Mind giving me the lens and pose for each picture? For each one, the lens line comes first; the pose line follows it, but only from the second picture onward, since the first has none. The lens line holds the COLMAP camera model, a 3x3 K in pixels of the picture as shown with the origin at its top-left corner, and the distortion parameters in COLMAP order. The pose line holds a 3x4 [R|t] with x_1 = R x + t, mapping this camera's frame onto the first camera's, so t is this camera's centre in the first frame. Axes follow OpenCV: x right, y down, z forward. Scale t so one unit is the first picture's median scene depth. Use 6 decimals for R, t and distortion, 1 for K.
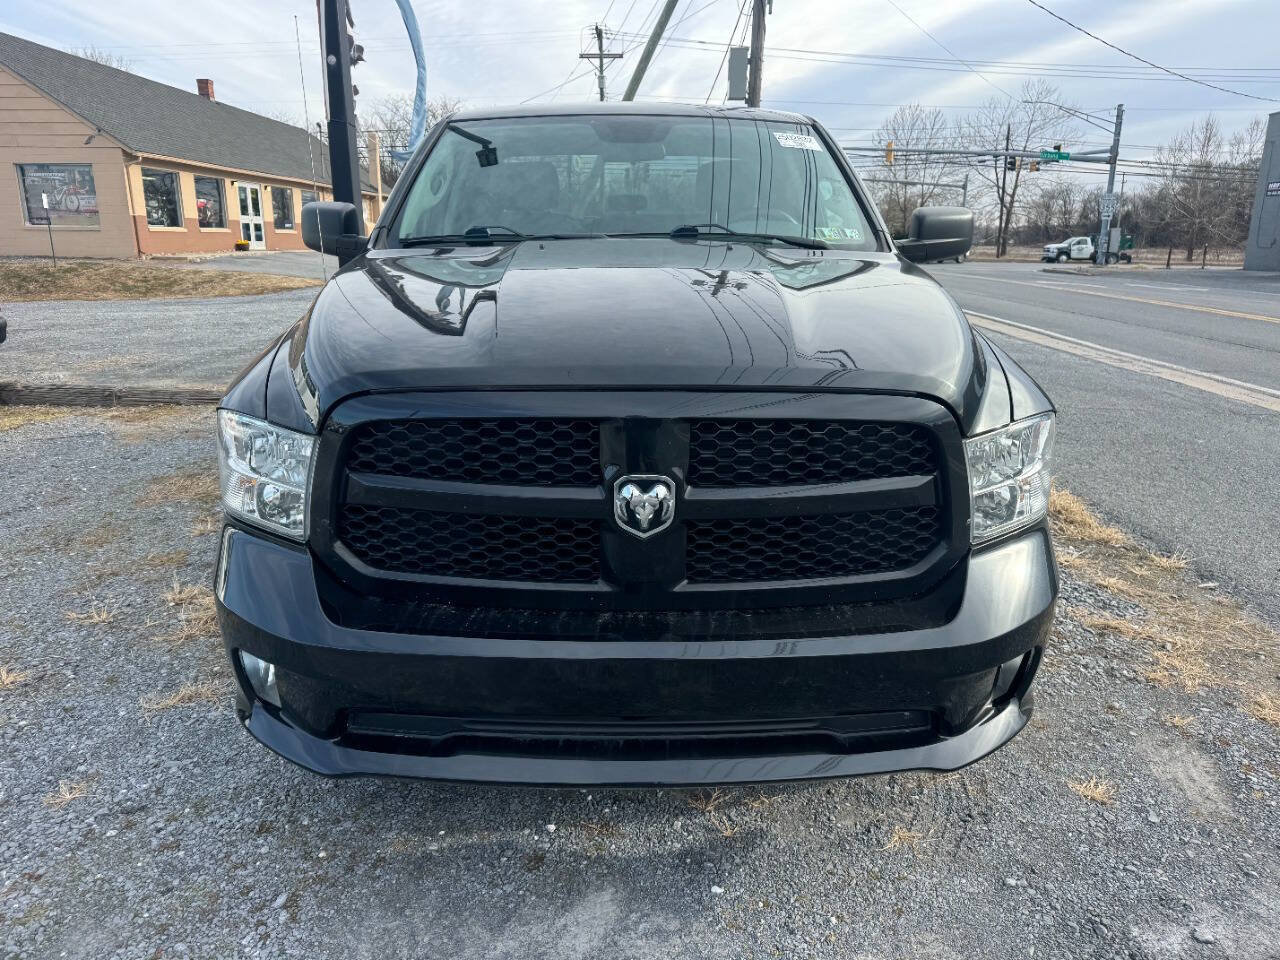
lens RADIAL K [[917.1, 0, 645.4], [0, 917.1, 474.7], [0, 0, 1]] dist [0.003143, -0.007048]
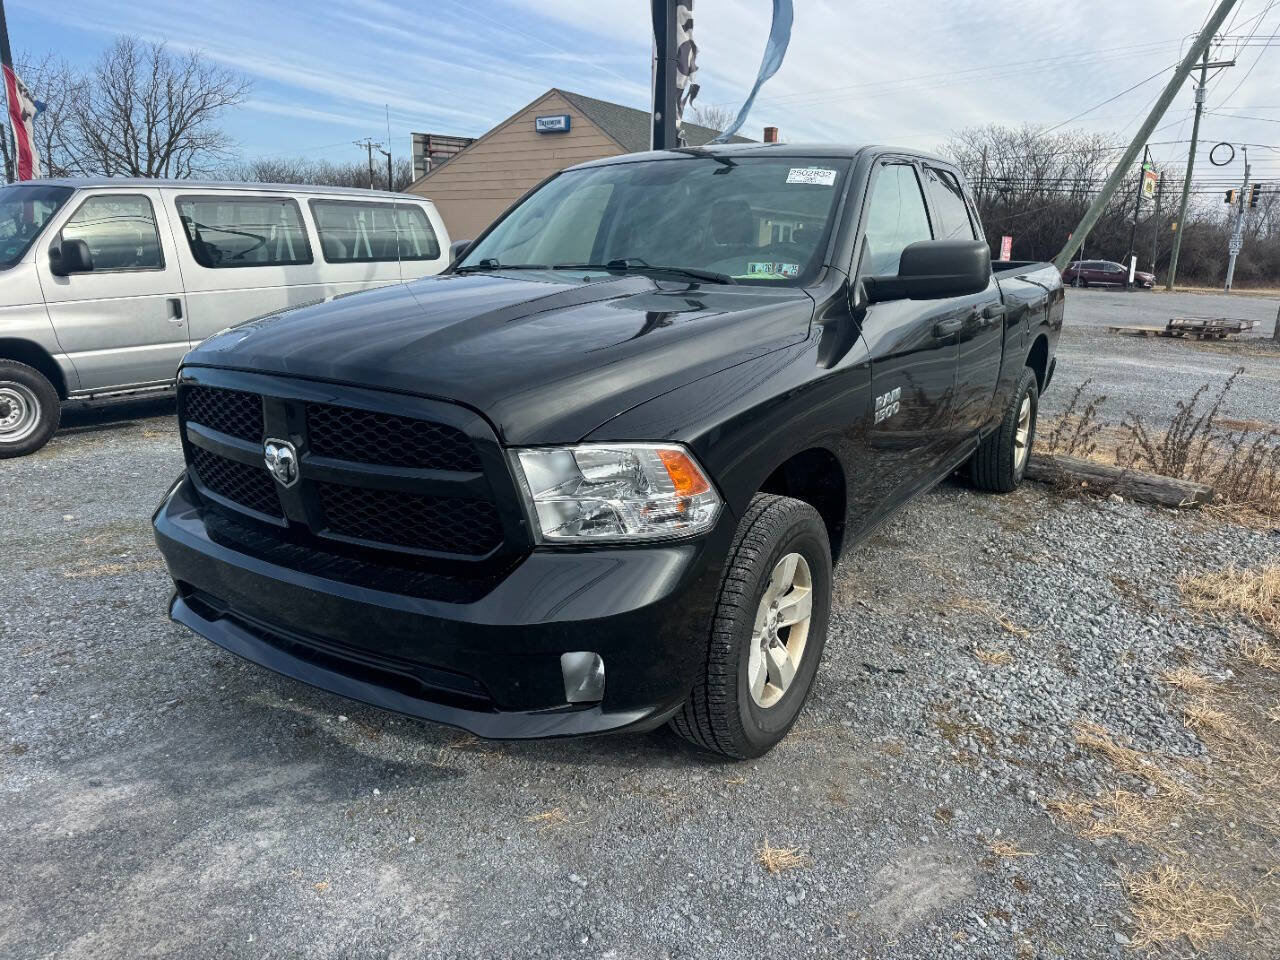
lens RADIAL K [[915.2, 0, 640.4], [0, 915.2, 489.7], [0, 0, 1]] dist [0.077985, -0.097549]
pose [[0.824605, 0.141593, -0.547703, 0.902006], [-0.153477, 0.987853, 0.024311, -0.031351], [0.544493, 0.064012, 0.836319, 0.110546]]
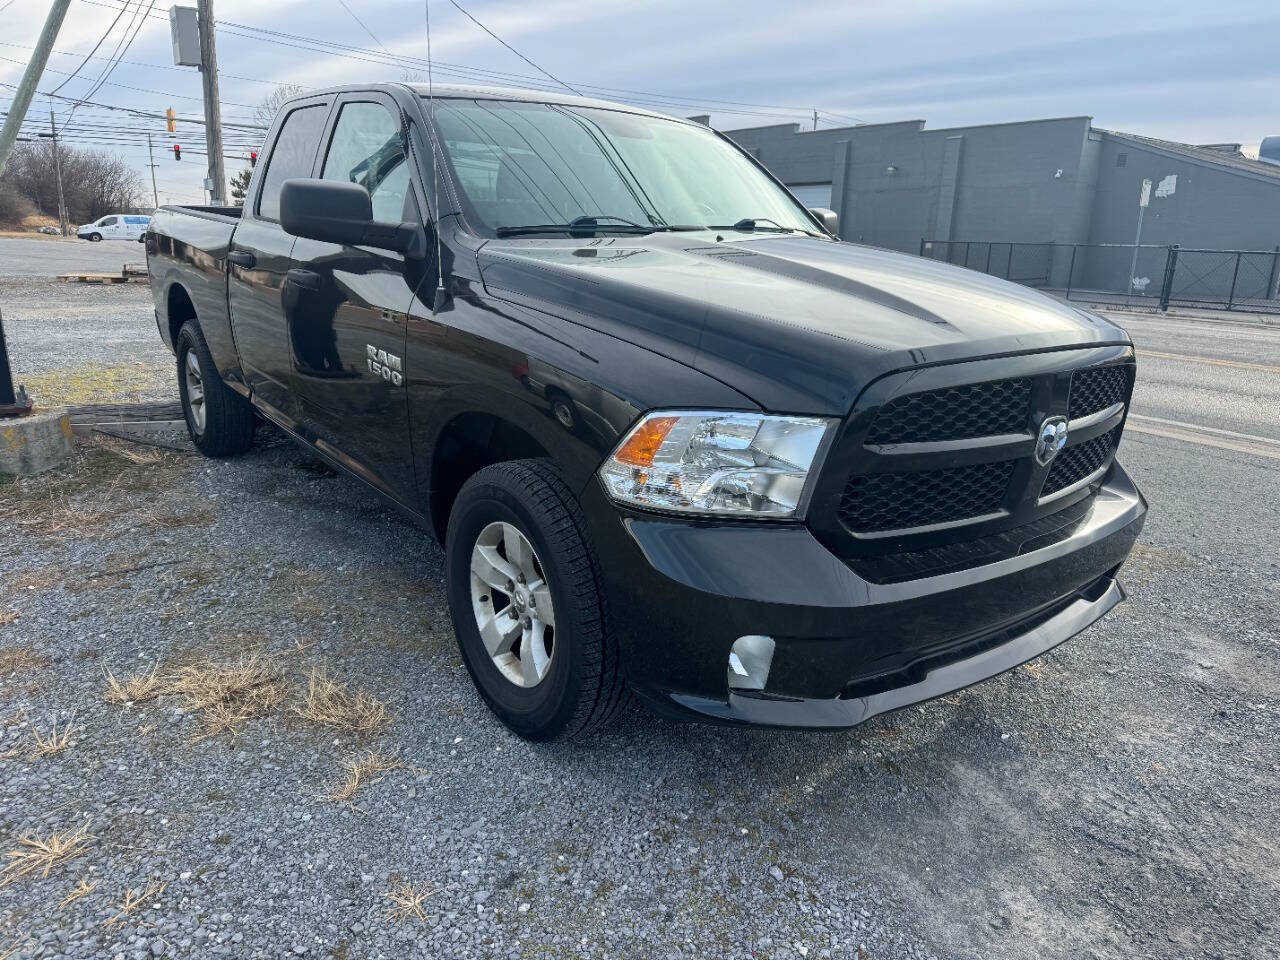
lens RADIAL K [[912.2, 0, 640.0], [0, 912.2, 480.0], [0, 0, 1]] dist [0.008710, 0.000650]
pose [[0.804795, -0.148149, 0.574768, -0.933471], [0.135626, 0.988631, 0.064919, -0.056285], [-0.577851, 0.025707, 0.815738, 0.208952]]
